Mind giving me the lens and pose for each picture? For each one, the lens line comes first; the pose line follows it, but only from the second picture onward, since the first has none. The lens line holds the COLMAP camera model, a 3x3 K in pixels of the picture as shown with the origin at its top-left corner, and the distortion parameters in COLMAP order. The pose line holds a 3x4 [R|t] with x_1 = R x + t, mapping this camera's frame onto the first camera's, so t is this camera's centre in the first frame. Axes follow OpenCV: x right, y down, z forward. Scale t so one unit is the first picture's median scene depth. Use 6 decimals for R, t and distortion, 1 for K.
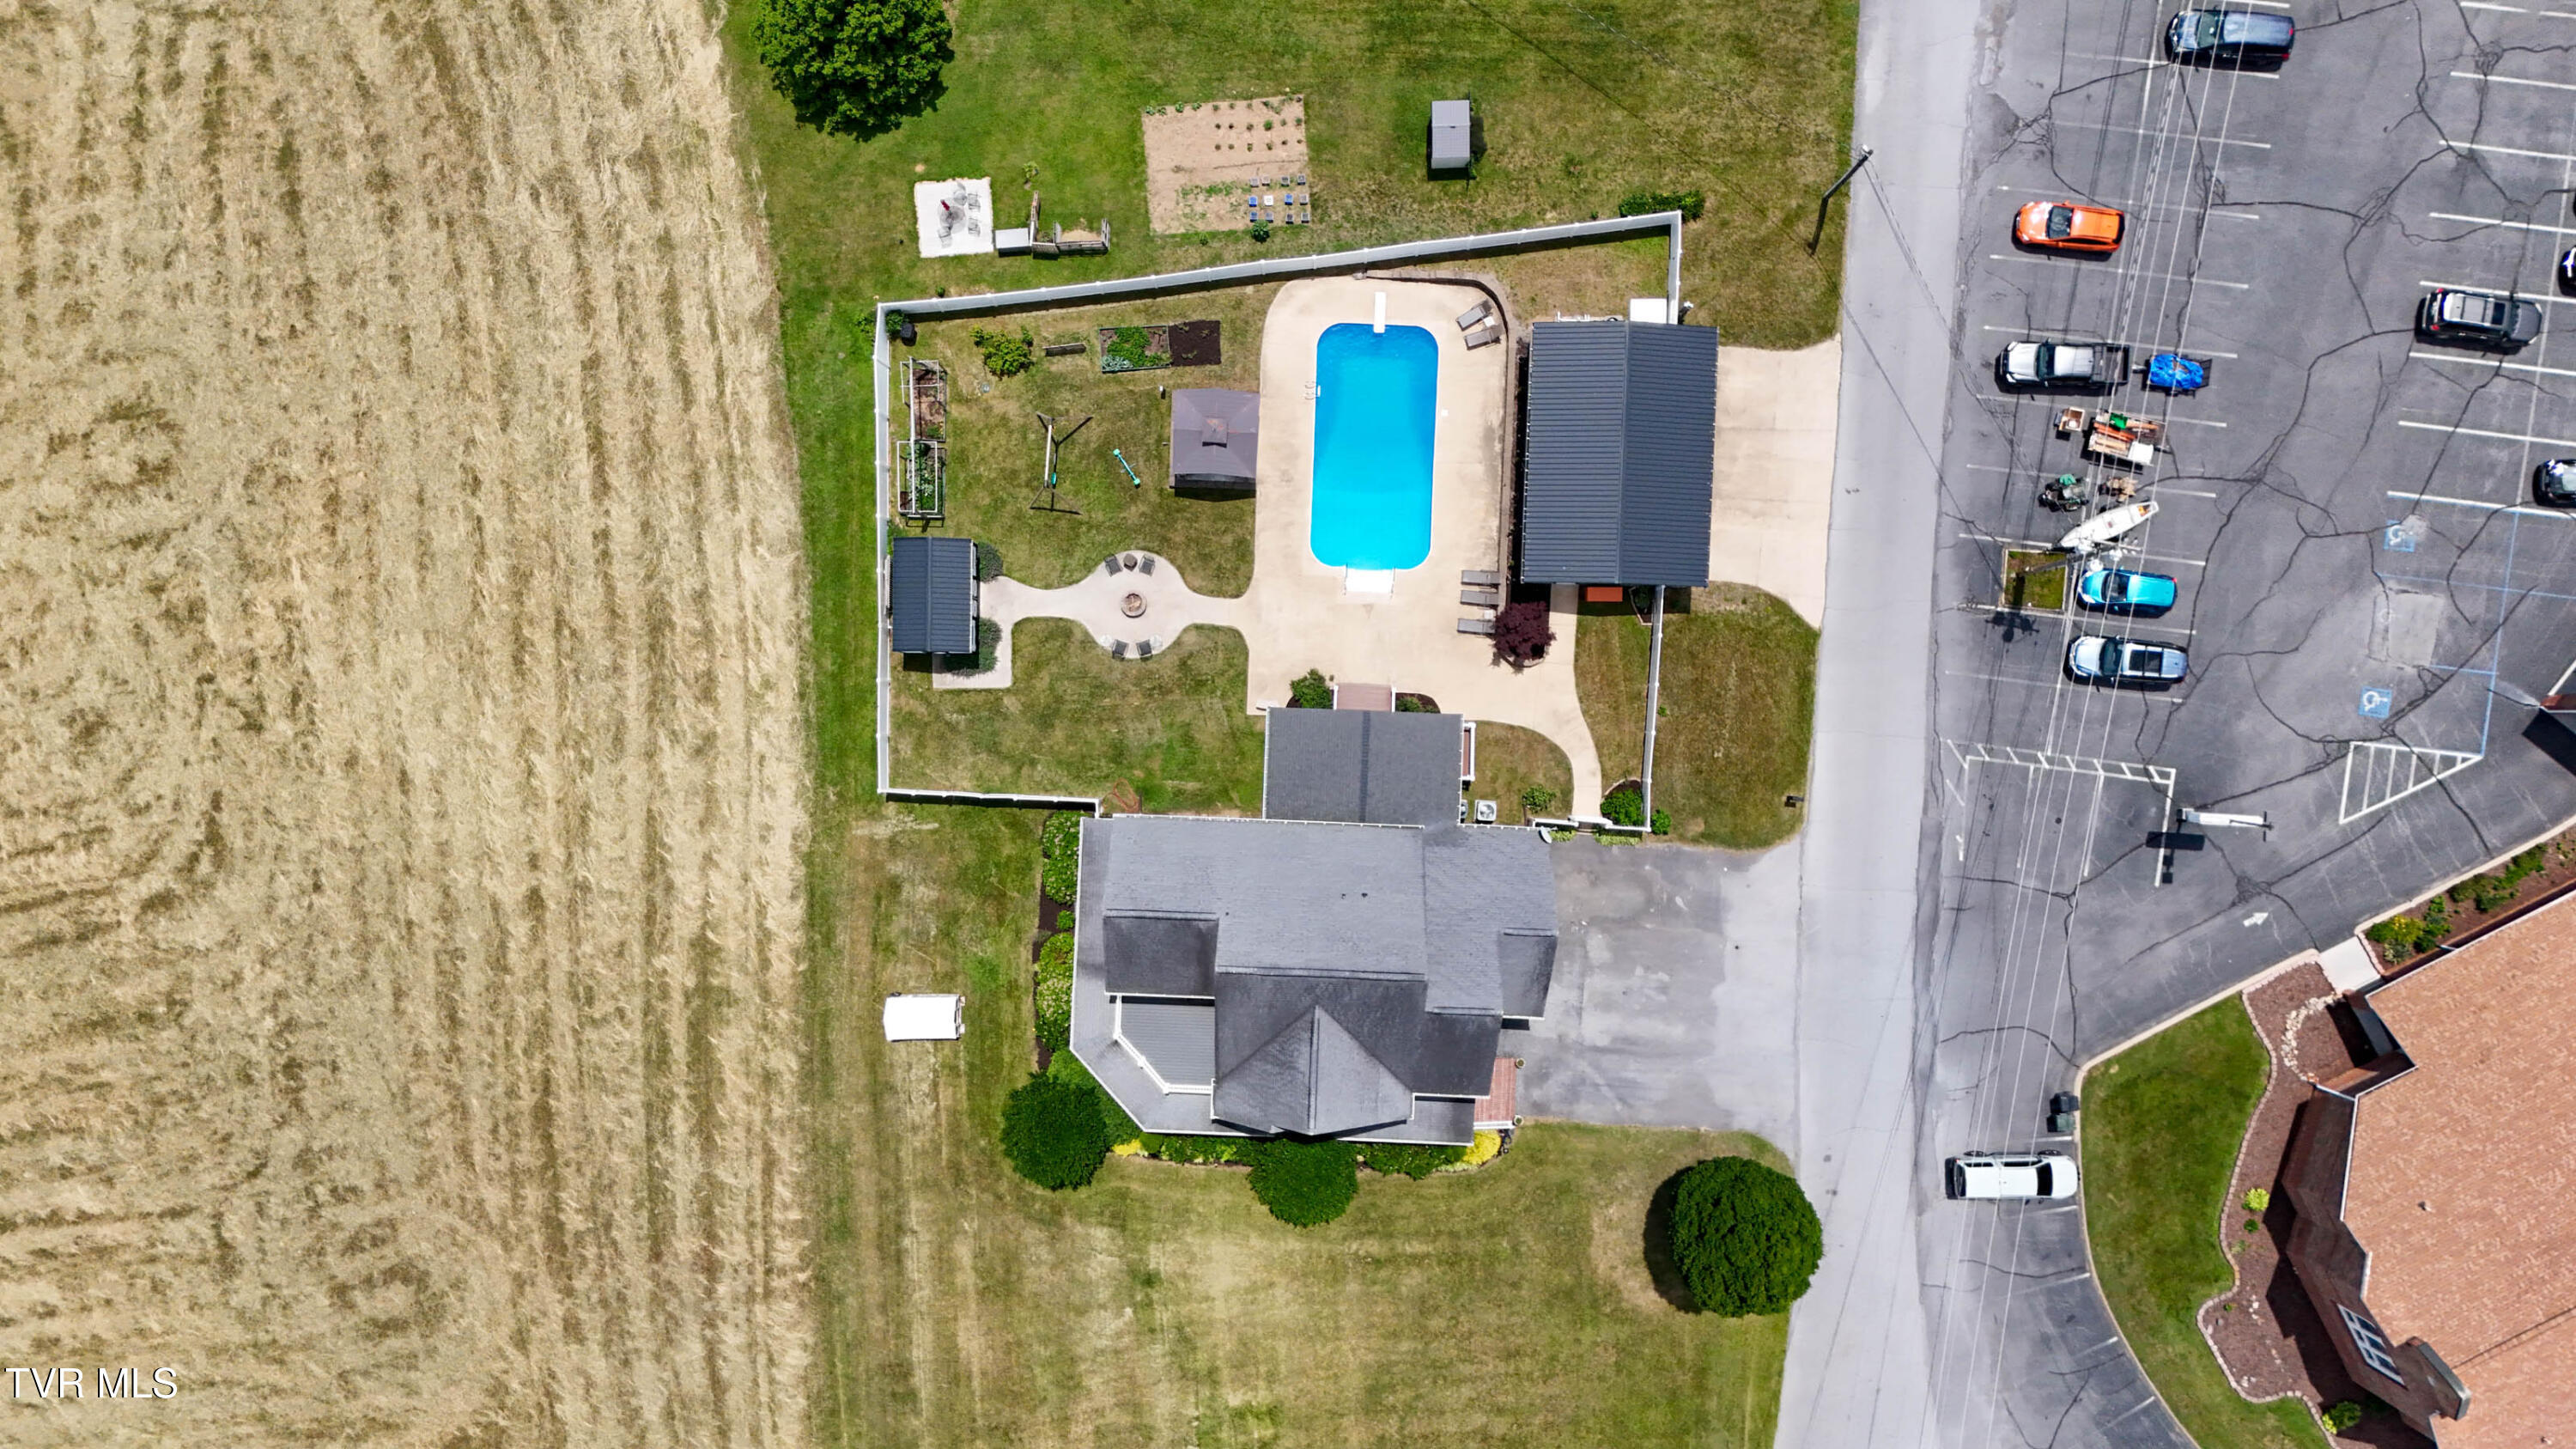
lens RADIAL K [[1887.6, 0, 1296.8], [0, 1887.6, 722.8], [0, 0, 1]] dist [0.088710, -0.091255]
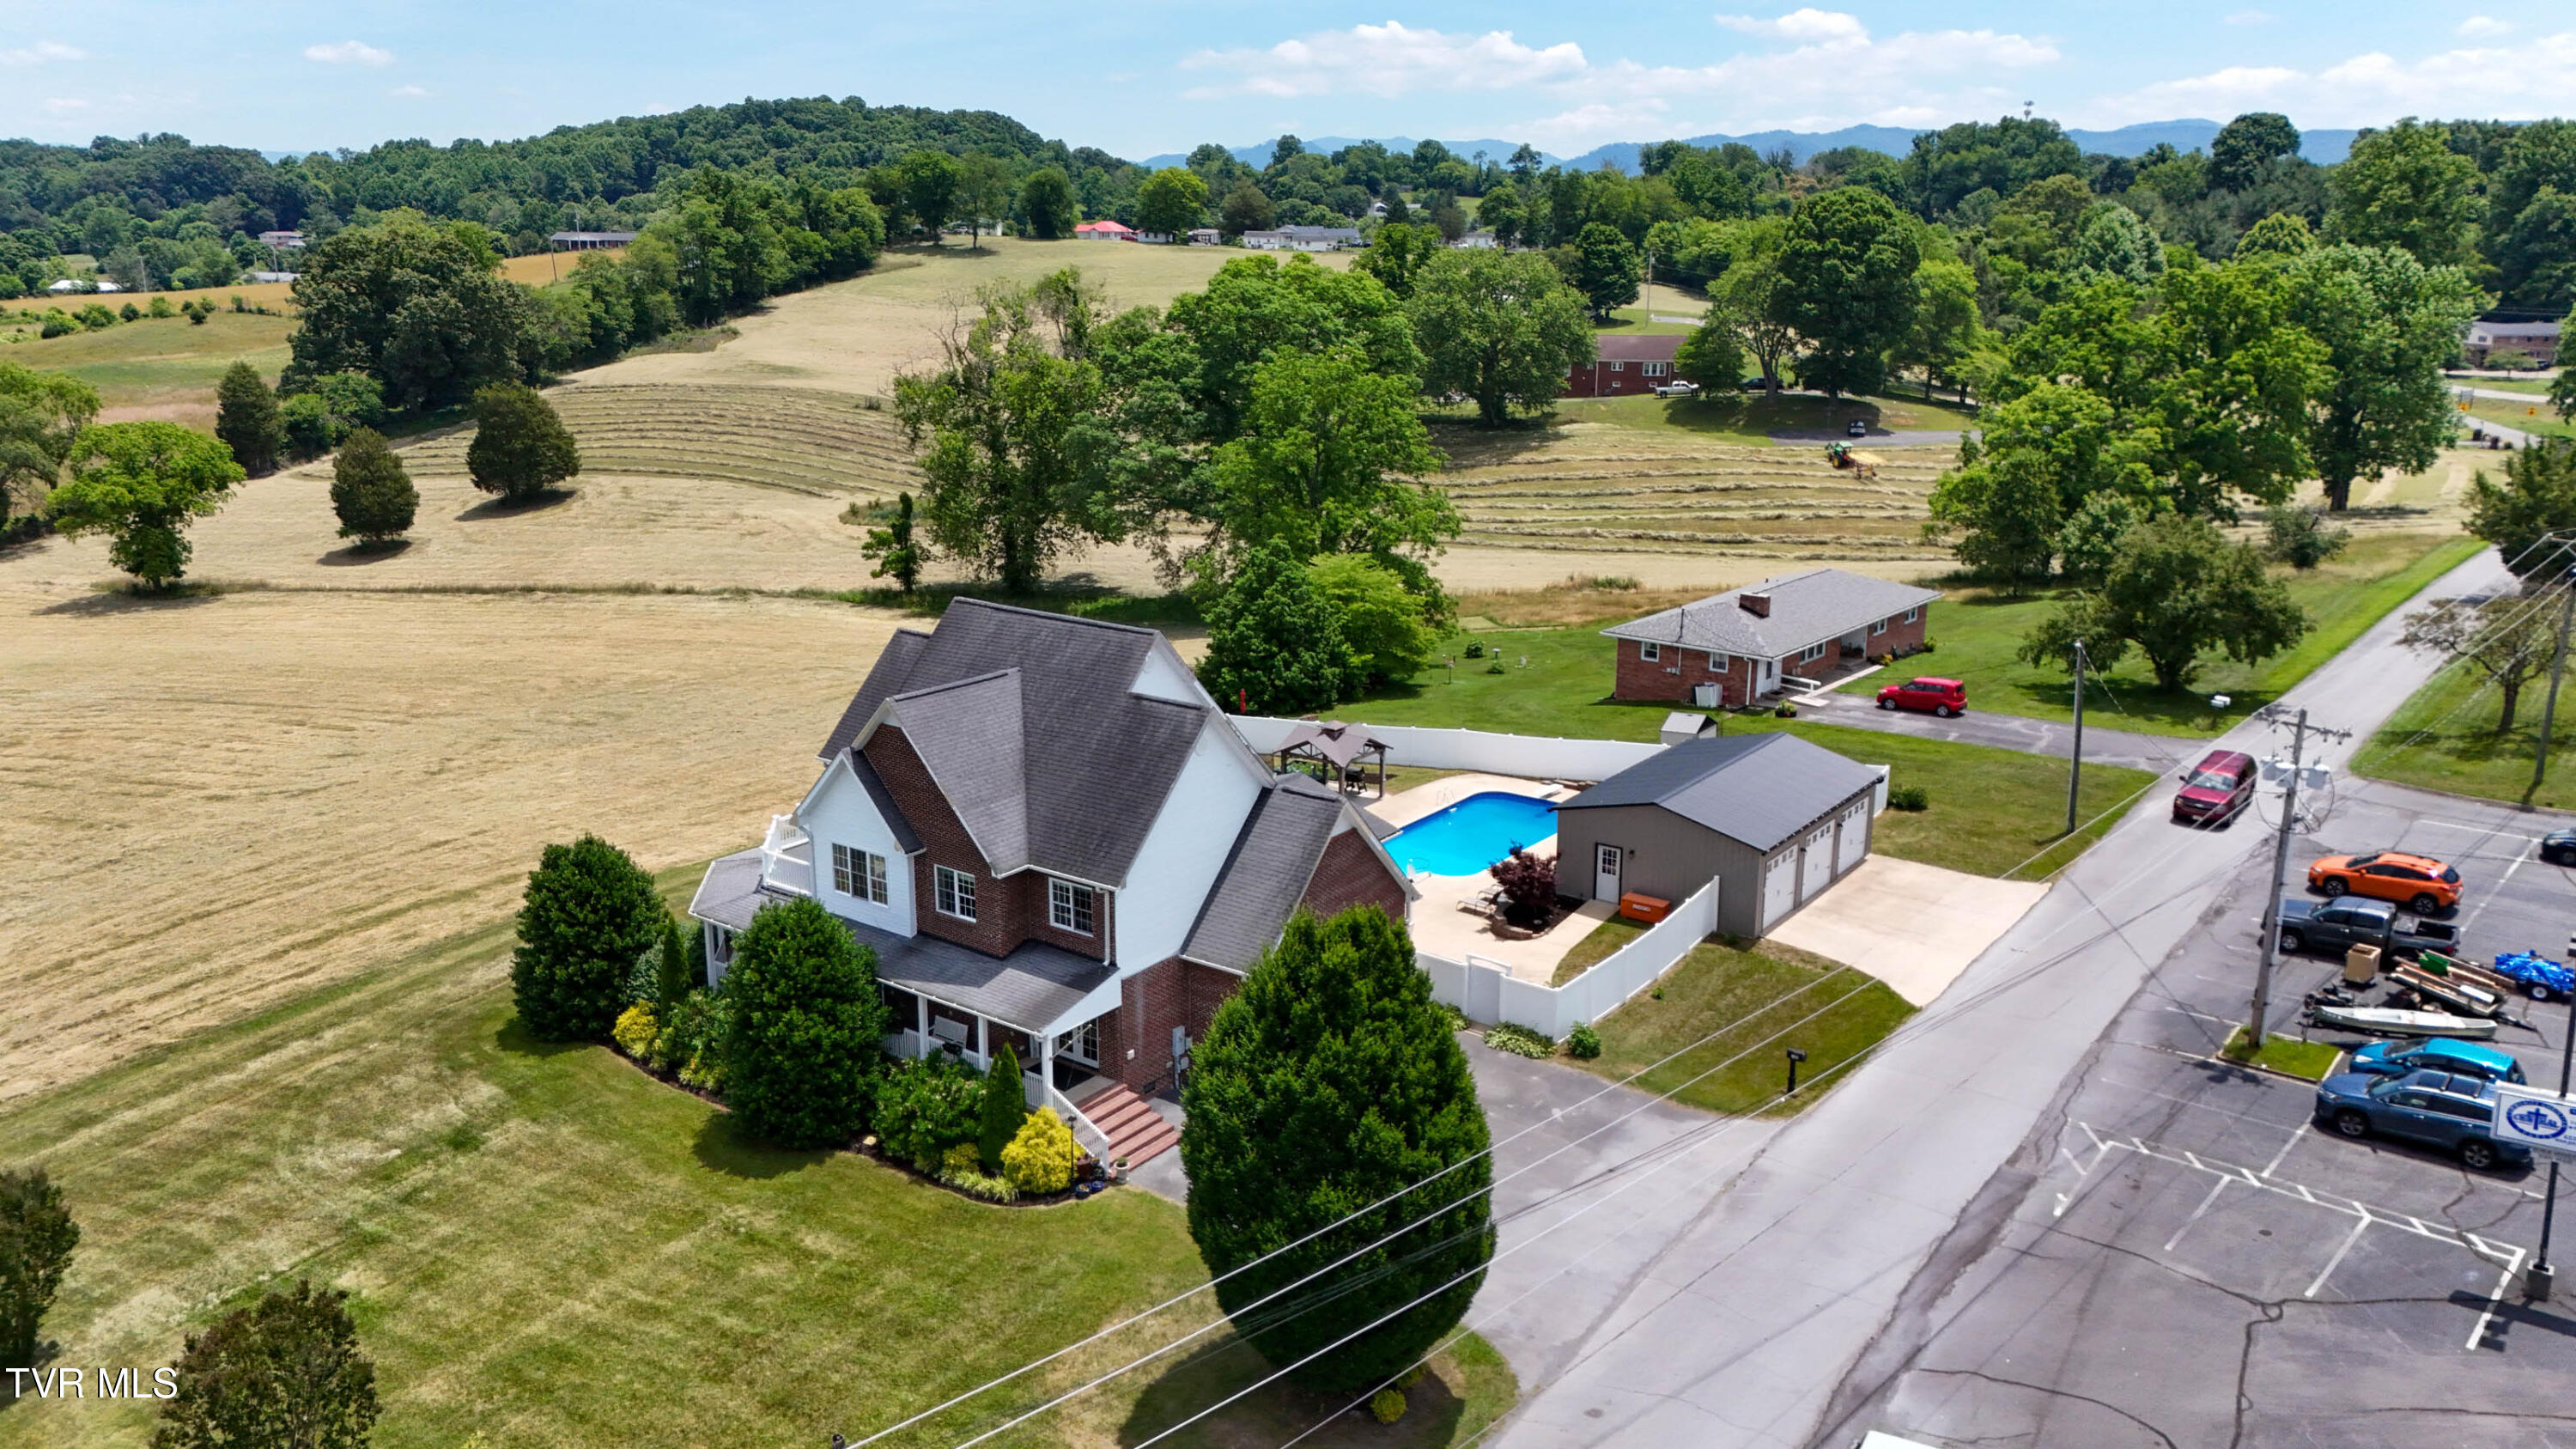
lens RADIAL K [[1887.6, 0, 1296.8], [0, 1887.6, 722.8], [0, 0, 1]] dist [0.088710, -0.091255]
pose [[0.828315, 0.143223, -0.541648, 0.443324], [-0.560259, 0.207844, -0.801817, 0.600862], [-0.002260, 0.967620, 0.252402, 0.724002]]
